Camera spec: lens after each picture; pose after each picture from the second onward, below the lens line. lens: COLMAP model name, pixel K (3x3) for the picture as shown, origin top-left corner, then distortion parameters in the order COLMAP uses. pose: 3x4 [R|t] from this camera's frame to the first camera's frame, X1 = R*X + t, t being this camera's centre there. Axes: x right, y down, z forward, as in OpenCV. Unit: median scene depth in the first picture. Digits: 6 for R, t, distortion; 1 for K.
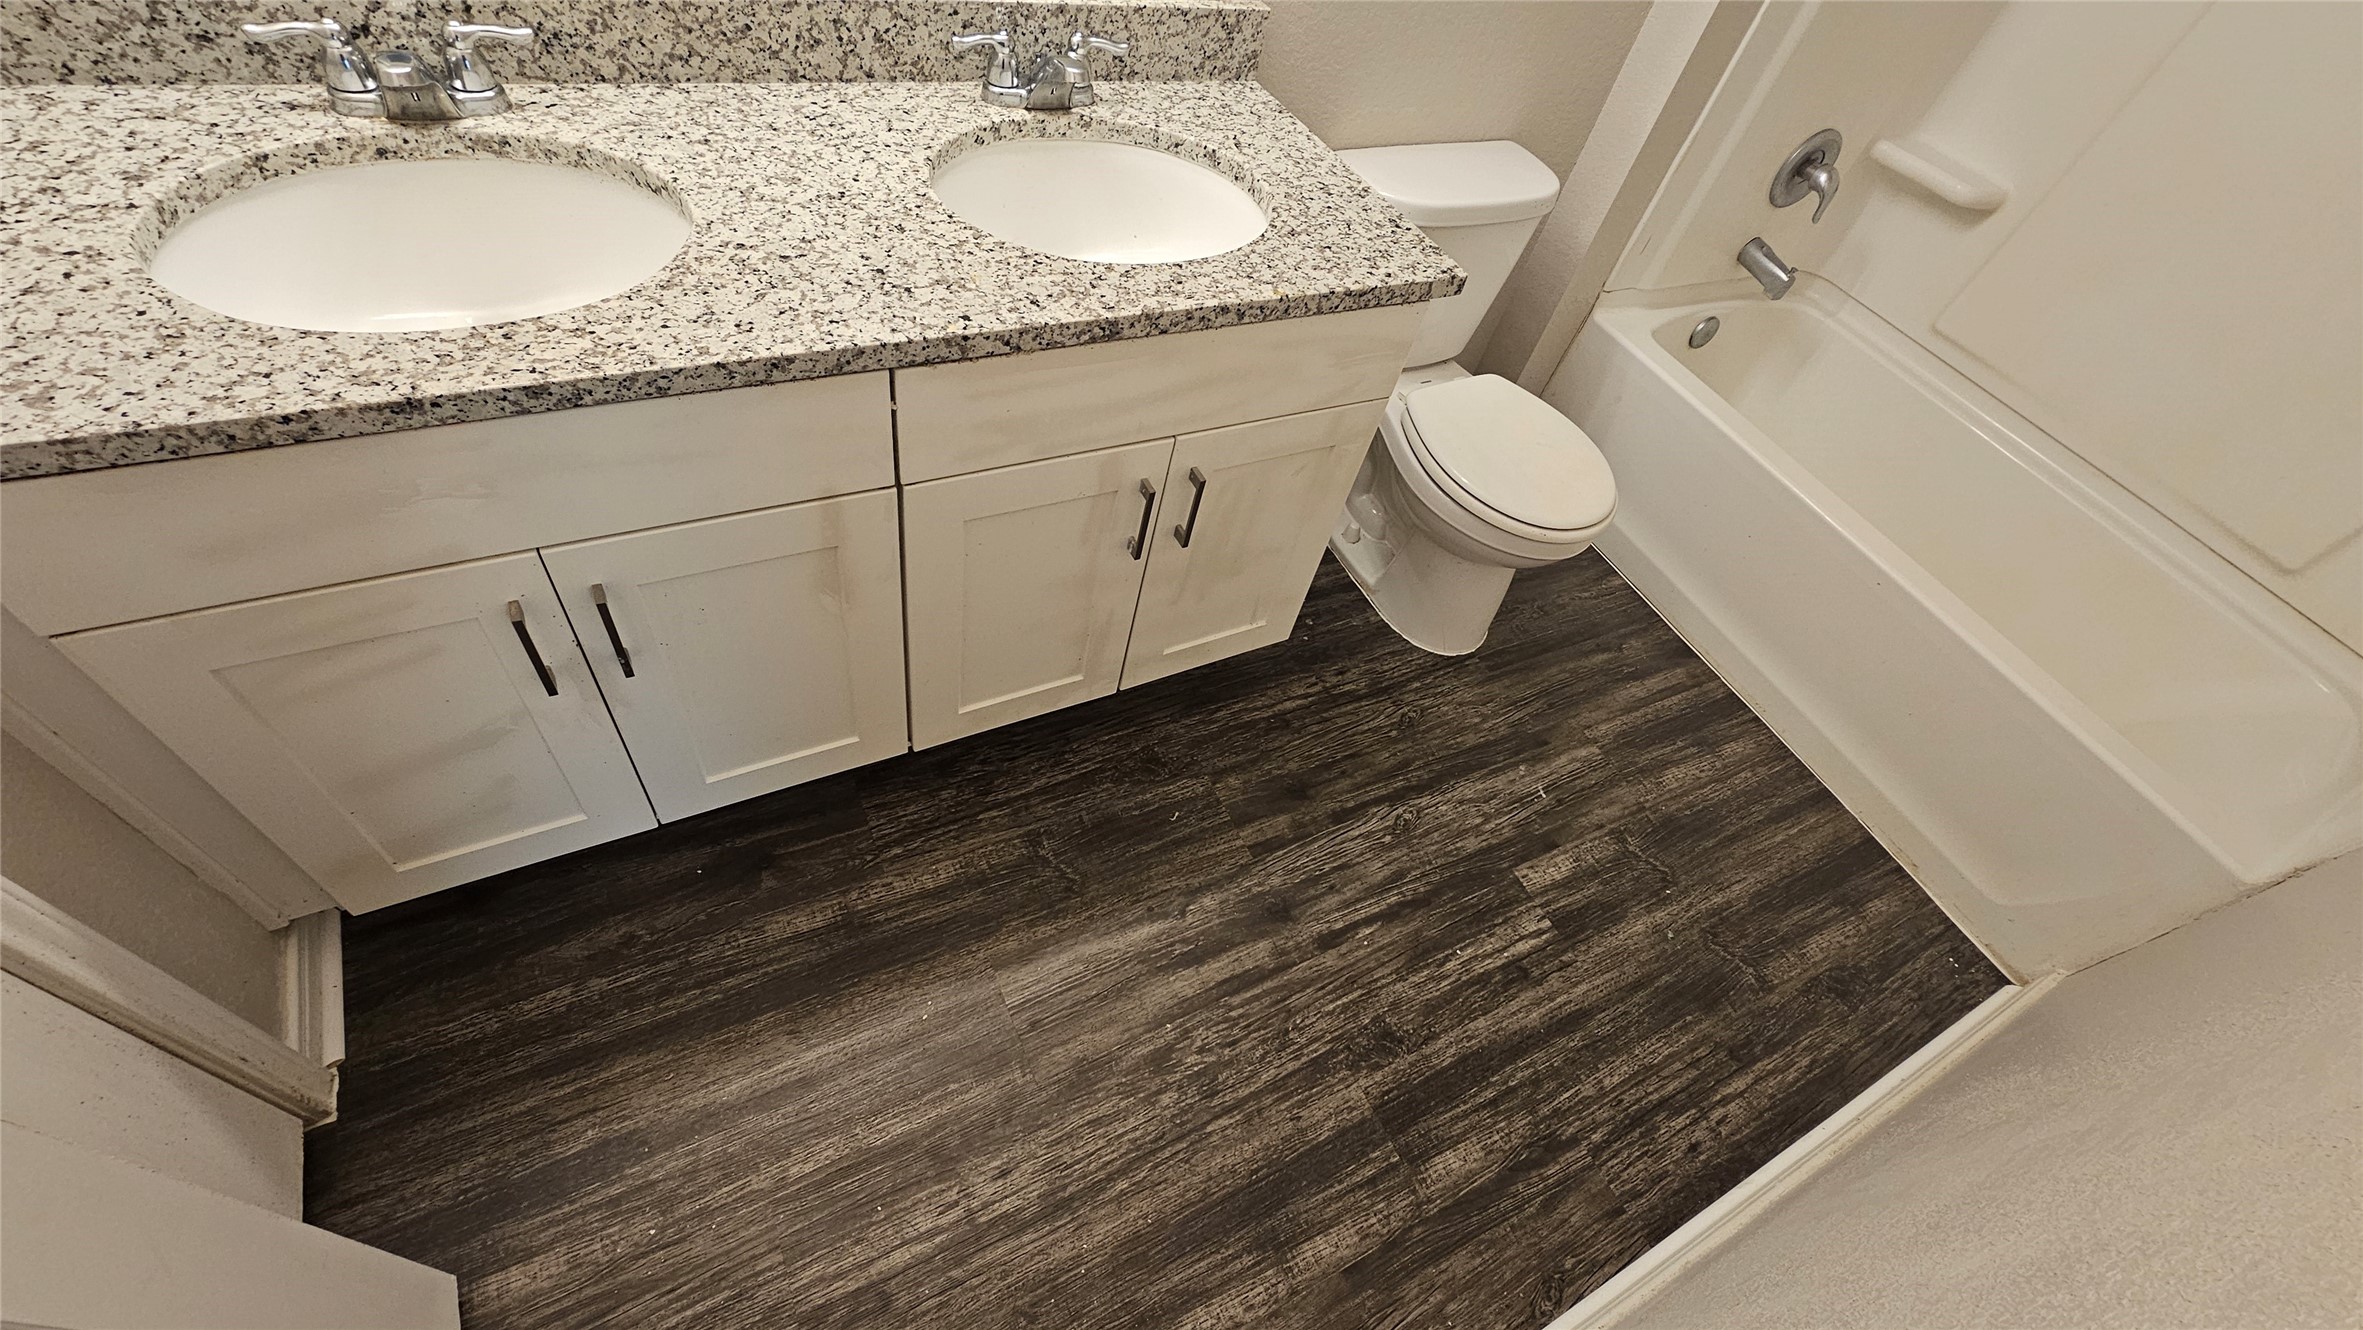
lens RADIAL K [[978.1, 0, 1181.5], [0, 978.1, 665.0], [0, 0, 1]] dist [-0.027882, 0.000026]
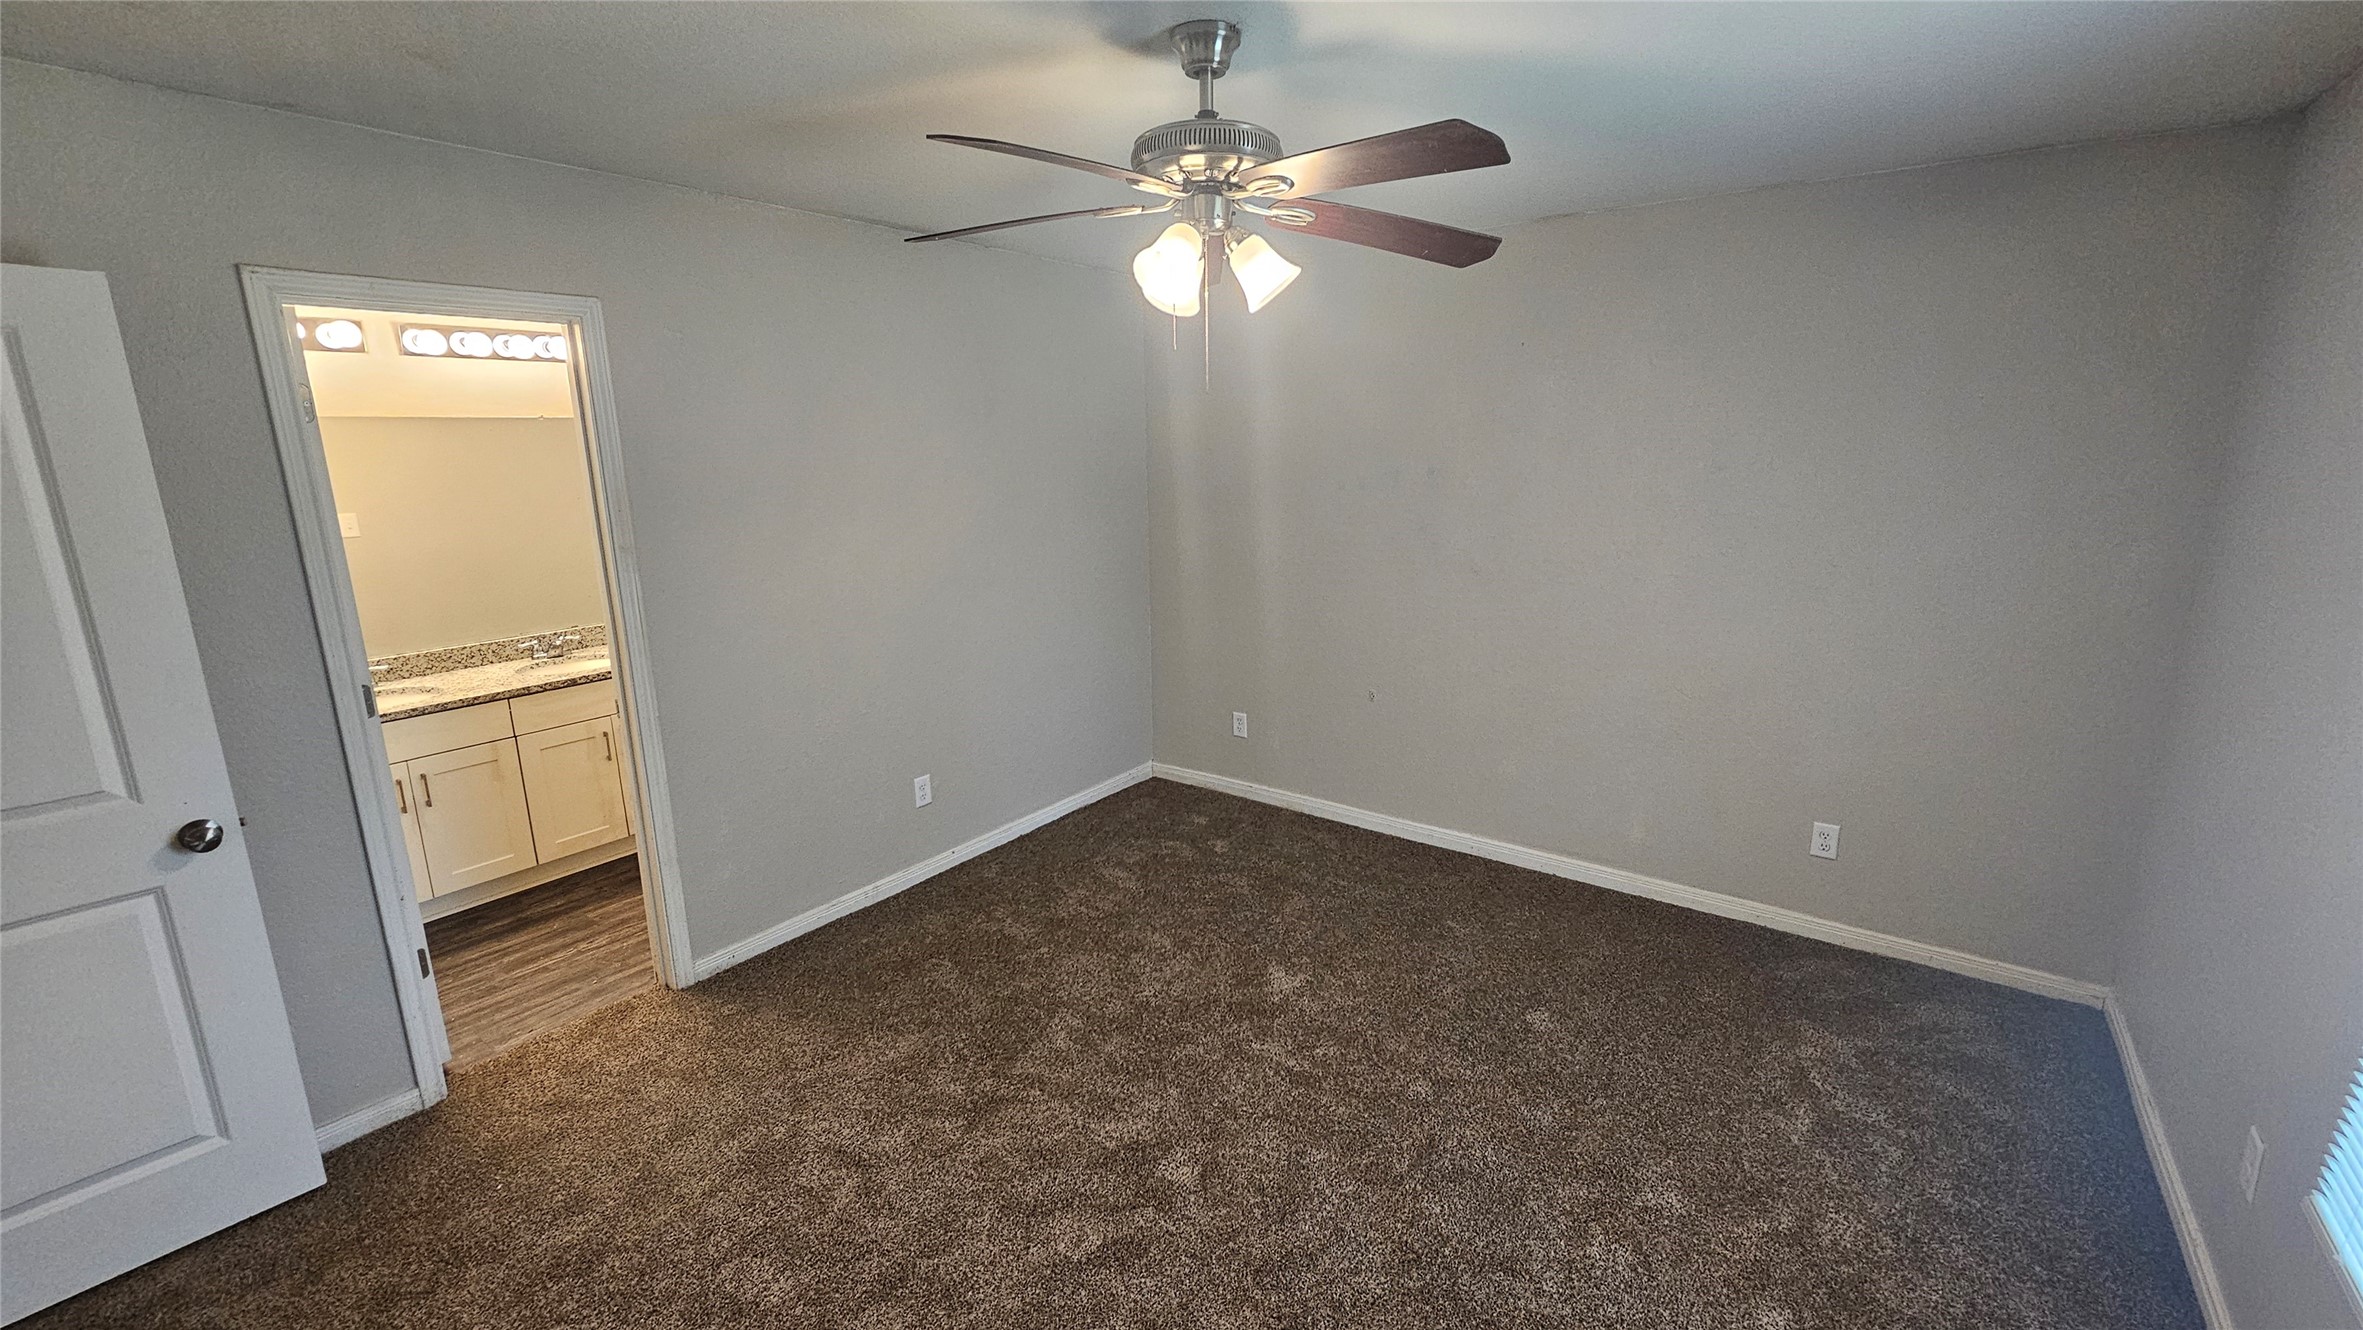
lens RADIAL K [[978.1, 0, 1181.5], [0, 978.1, 665.0], [0, 0, 1]] dist [-0.027882, 0.000026]
pose [[0.876872, -0.292439, 0.381542, 0.502784], [0.460284, 0.739722, -0.490867, 2.182062], [-0.138687, 0.606045, 0.783247, -1.976880]]
